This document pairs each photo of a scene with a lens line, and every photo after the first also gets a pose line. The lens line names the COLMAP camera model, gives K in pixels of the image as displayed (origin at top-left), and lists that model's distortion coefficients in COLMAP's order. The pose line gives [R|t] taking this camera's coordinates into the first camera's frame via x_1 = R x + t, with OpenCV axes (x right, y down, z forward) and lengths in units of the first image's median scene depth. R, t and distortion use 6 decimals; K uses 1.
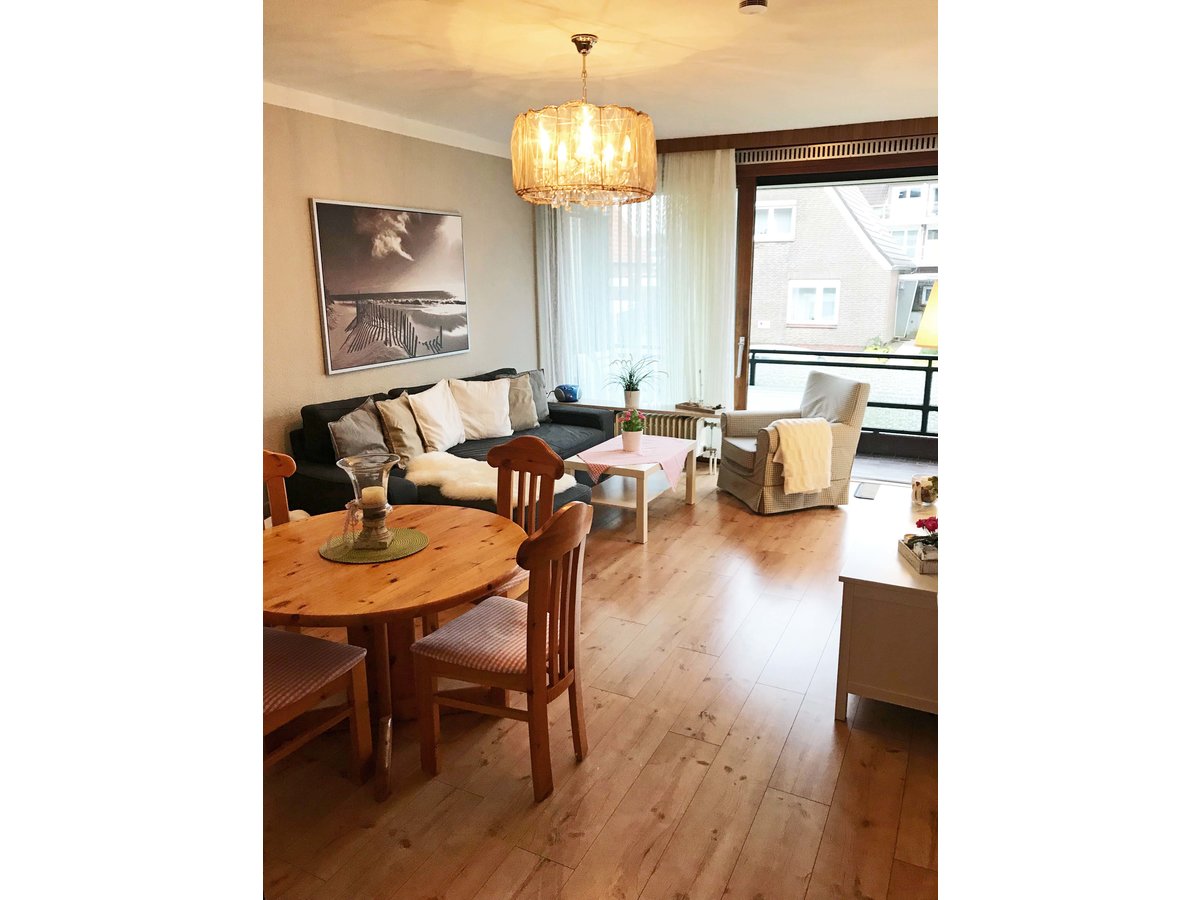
lens RADIAL K [[755.7, 0, 600.0], [0, 755.7, 450.0], [0, 0, 1]] dist [0.044740, -0.002445]
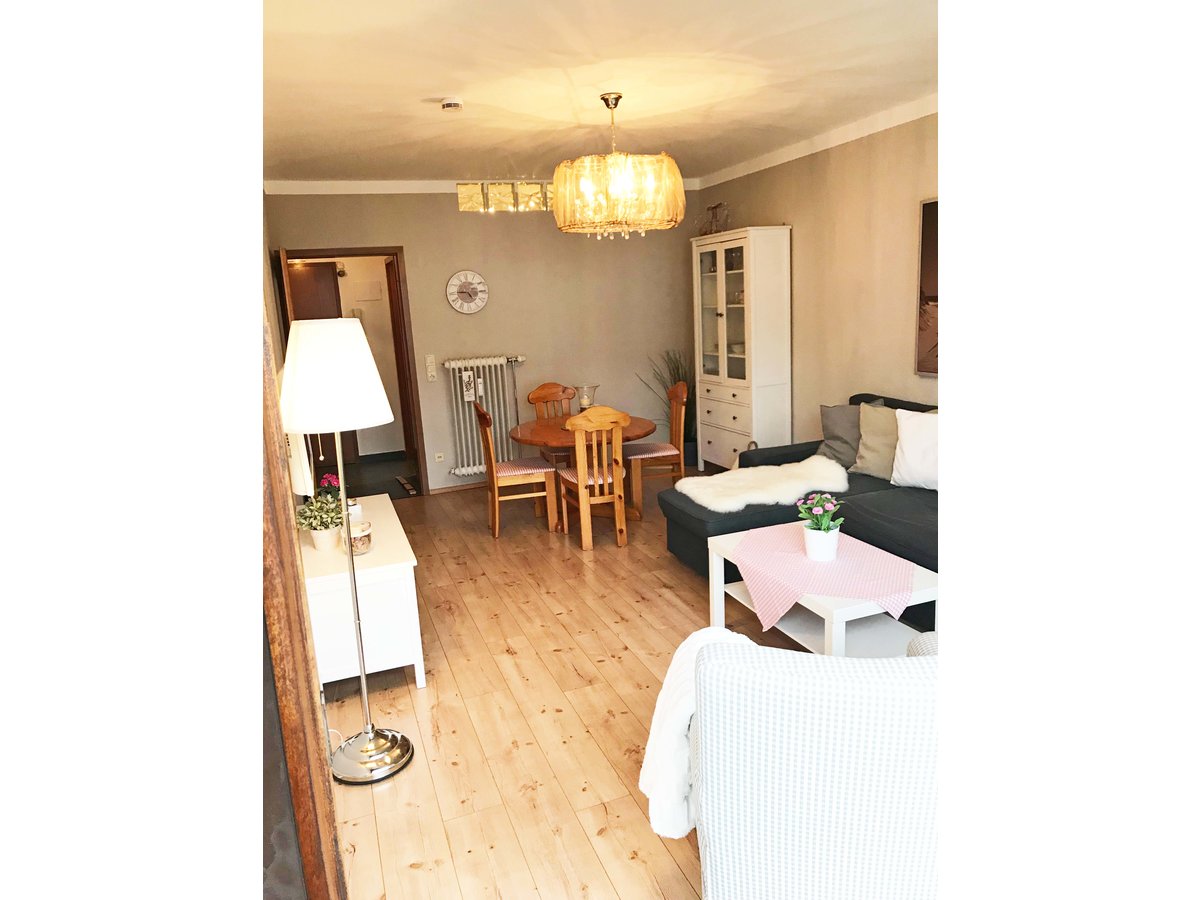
lens RADIAL K [[755.7, 0, 600.0], [0, 755.7, 450.0], [0, 0, 1]] dist [0.044740, -0.002445]
pose [[-0.688140, 0.185797, -0.701387, 0.567186], [-0.106837, 0.930177, 0.351222, -0.271657], [0.717670, 0.316624, -0.620241, 1.165592]]
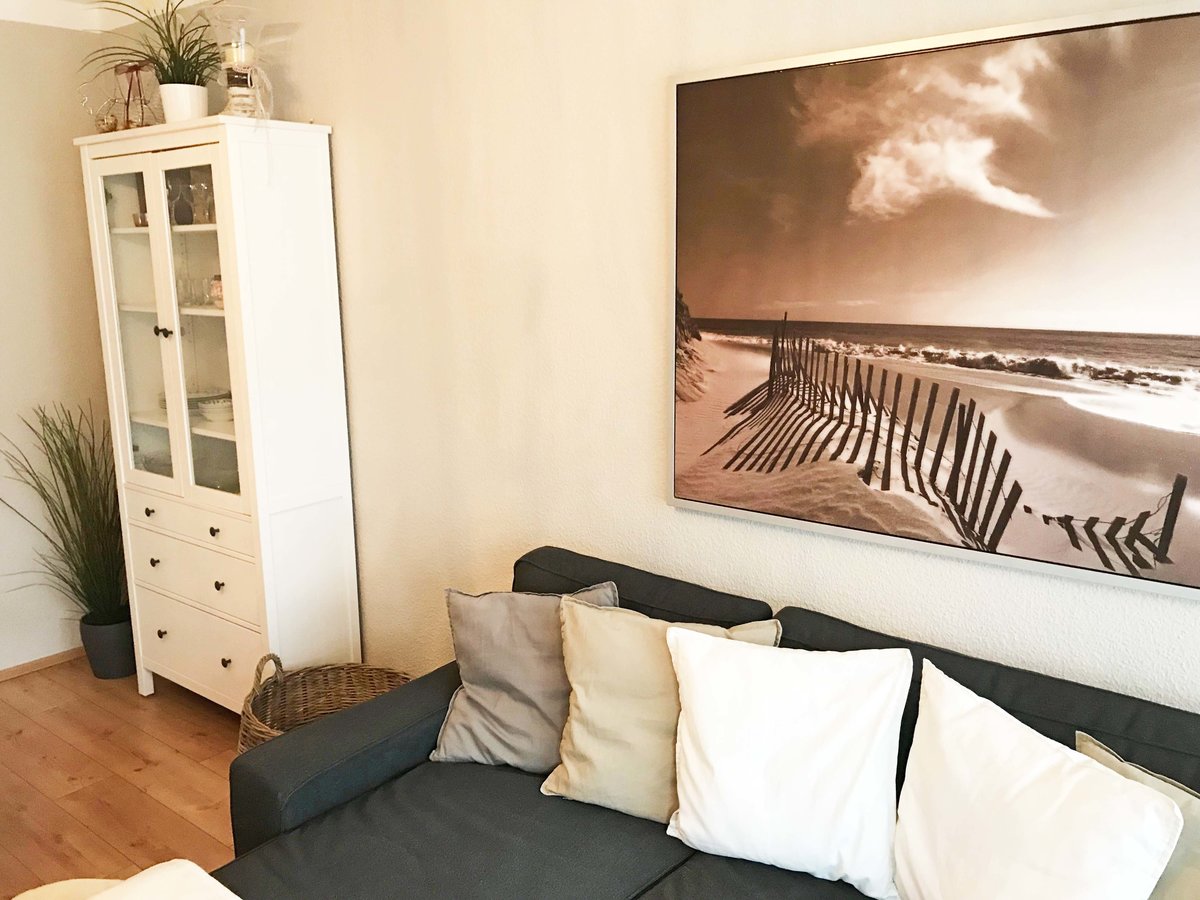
lens RADIAL K [[1039.5, 0, 600.0], [0, 1039.5, 450.0], [0, 0, 1]] dist [-0.006871, -0.004324]
pose [[-0.241968, 0.197505, -0.949970, 0.152830], [-0.205135, 0.946520, 0.249038, -0.222611], [0.948352, 0.255131, -0.188512, 0.910534]]
